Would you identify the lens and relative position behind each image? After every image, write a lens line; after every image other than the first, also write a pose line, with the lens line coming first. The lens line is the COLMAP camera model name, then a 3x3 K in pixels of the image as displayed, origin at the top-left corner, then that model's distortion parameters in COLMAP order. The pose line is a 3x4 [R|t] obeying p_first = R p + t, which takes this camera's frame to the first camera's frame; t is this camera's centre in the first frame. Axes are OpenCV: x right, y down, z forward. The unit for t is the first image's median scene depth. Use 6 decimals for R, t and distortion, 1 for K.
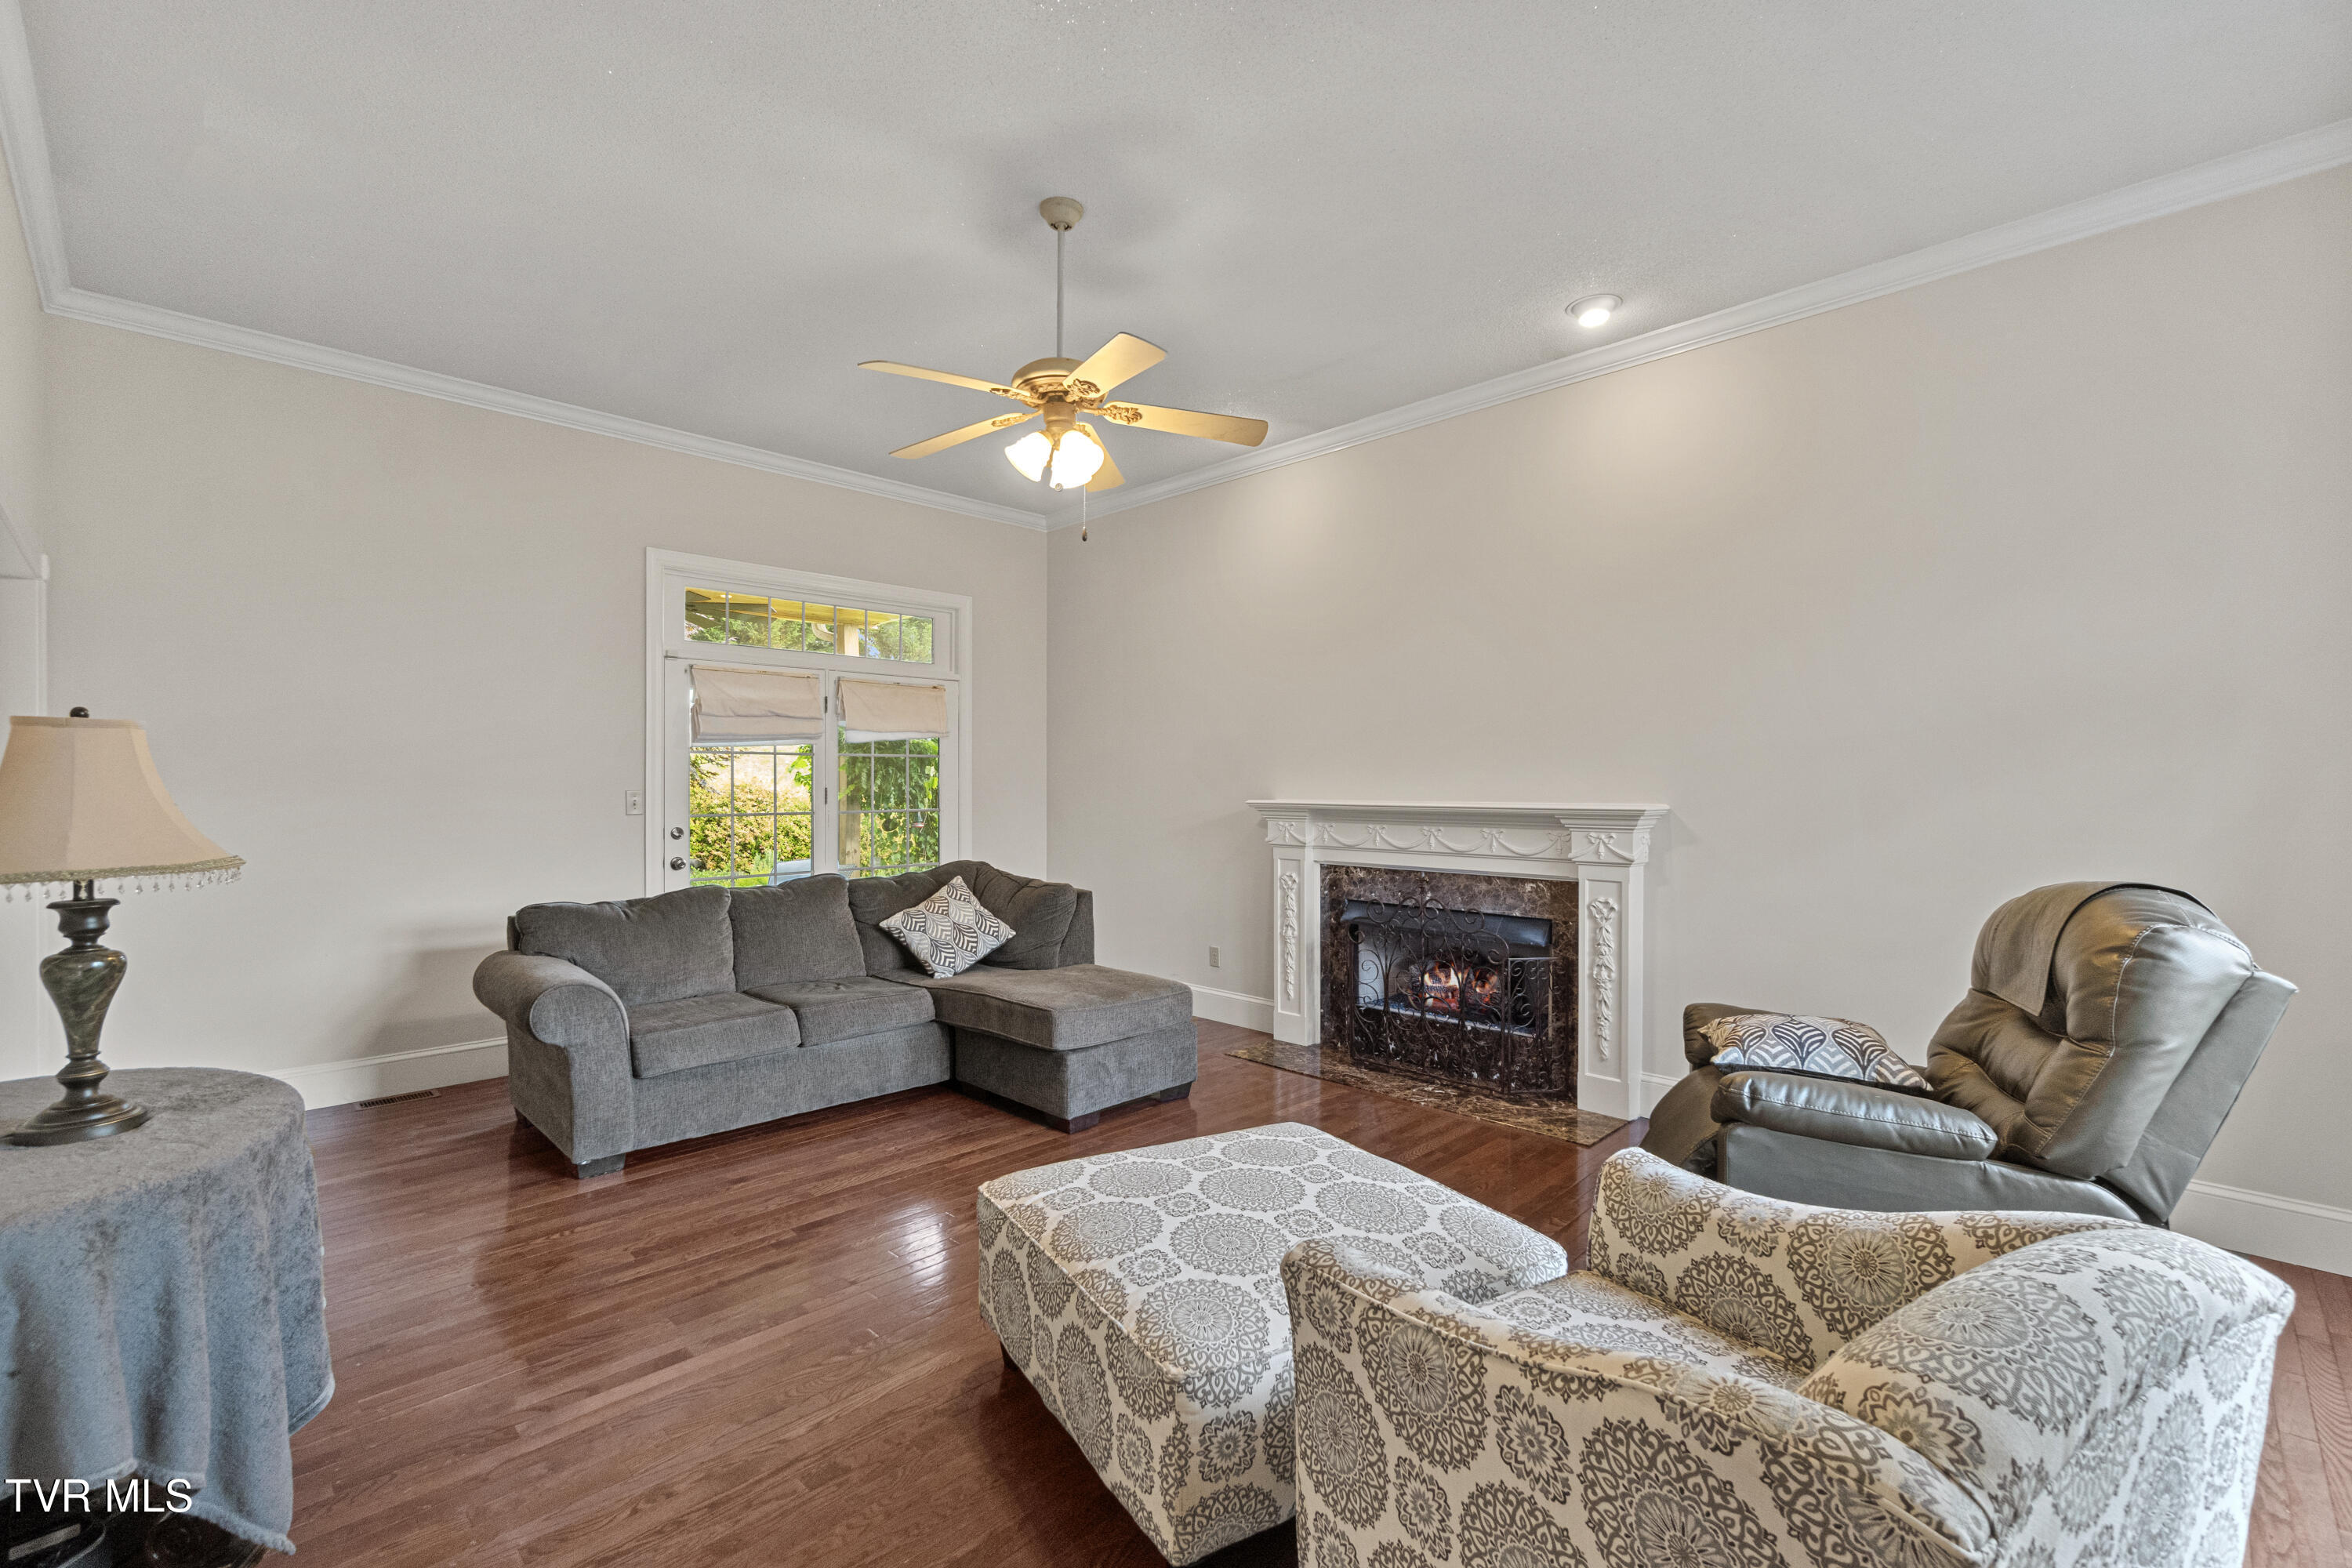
lens RADIAL K [[1025.8, 0, 1176.0], [0, 1025.8, 784.0], [0, 0, 1]] dist [-0.008806, 0.000952]
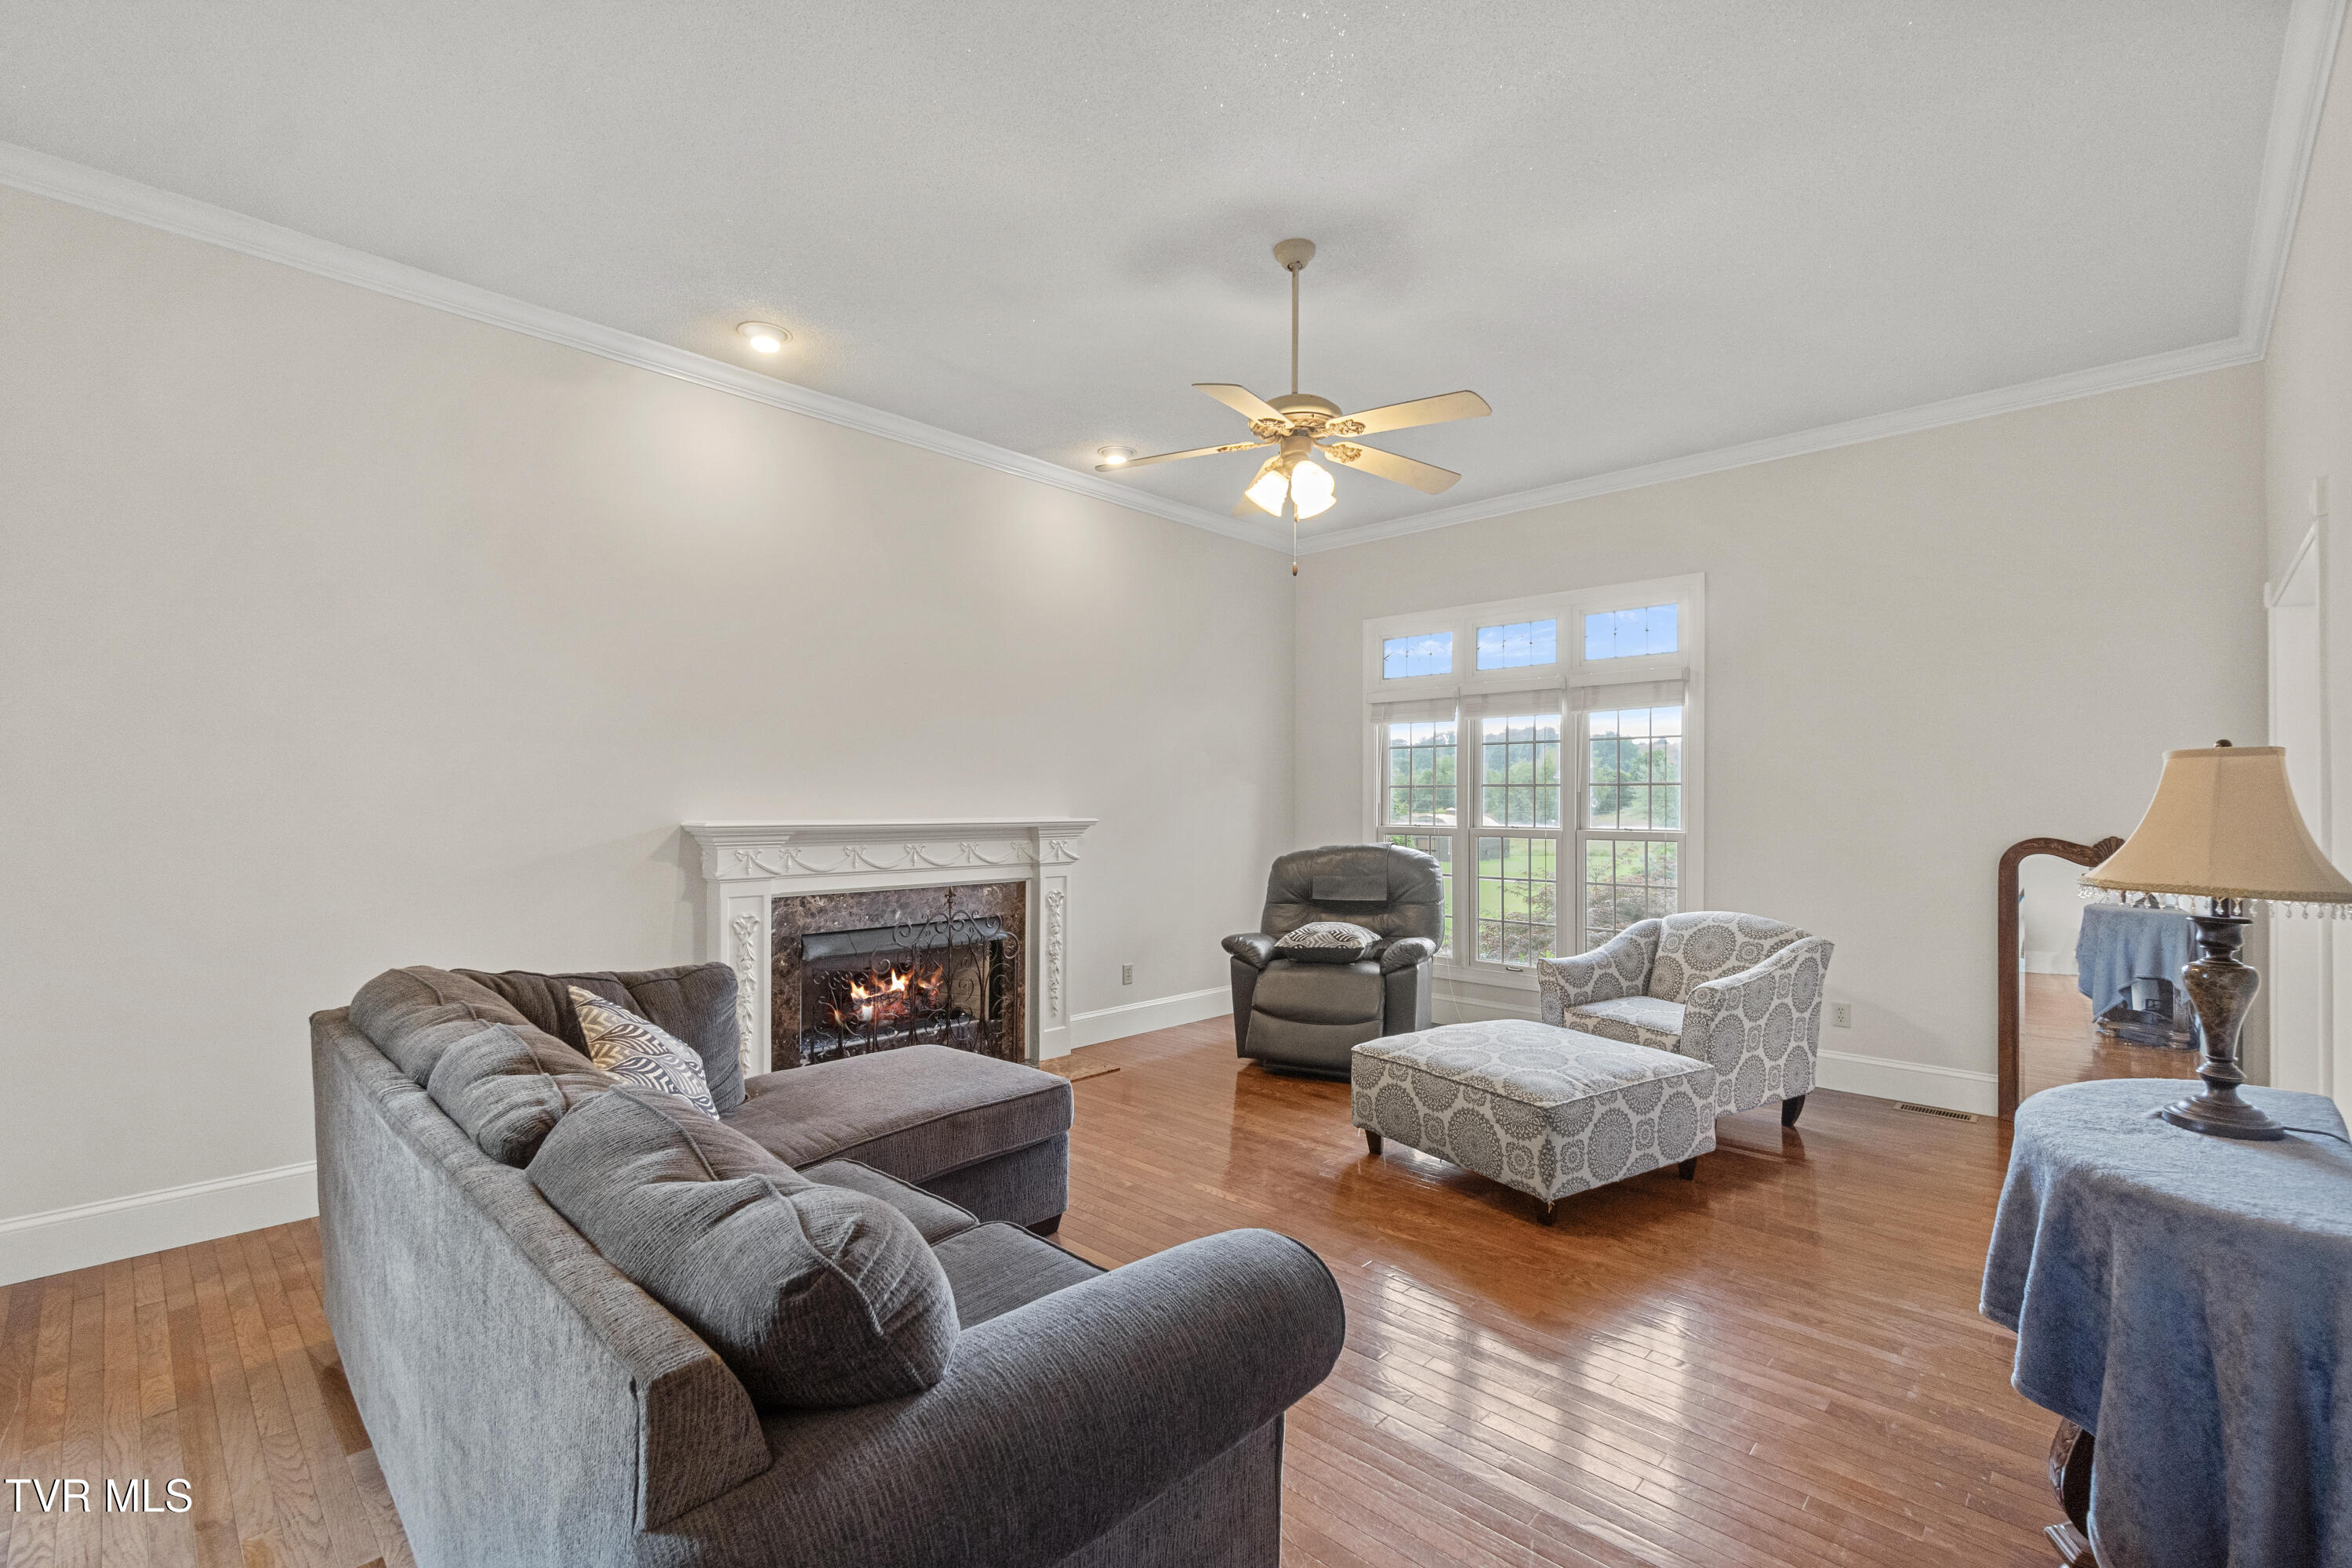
lens RADIAL K [[1025.8, 0, 1176.0], [0, 1025.8, 784.0], [0, 0, 1]] dist [-0.008806, 0.000952]
pose [[-0.021181, 0.015420, 0.999657, -0.834319], [-0.003689, 0.999873, -0.015501, -0.002638], [-0.999769, -0.004016, -0.021121, 0.831510]]
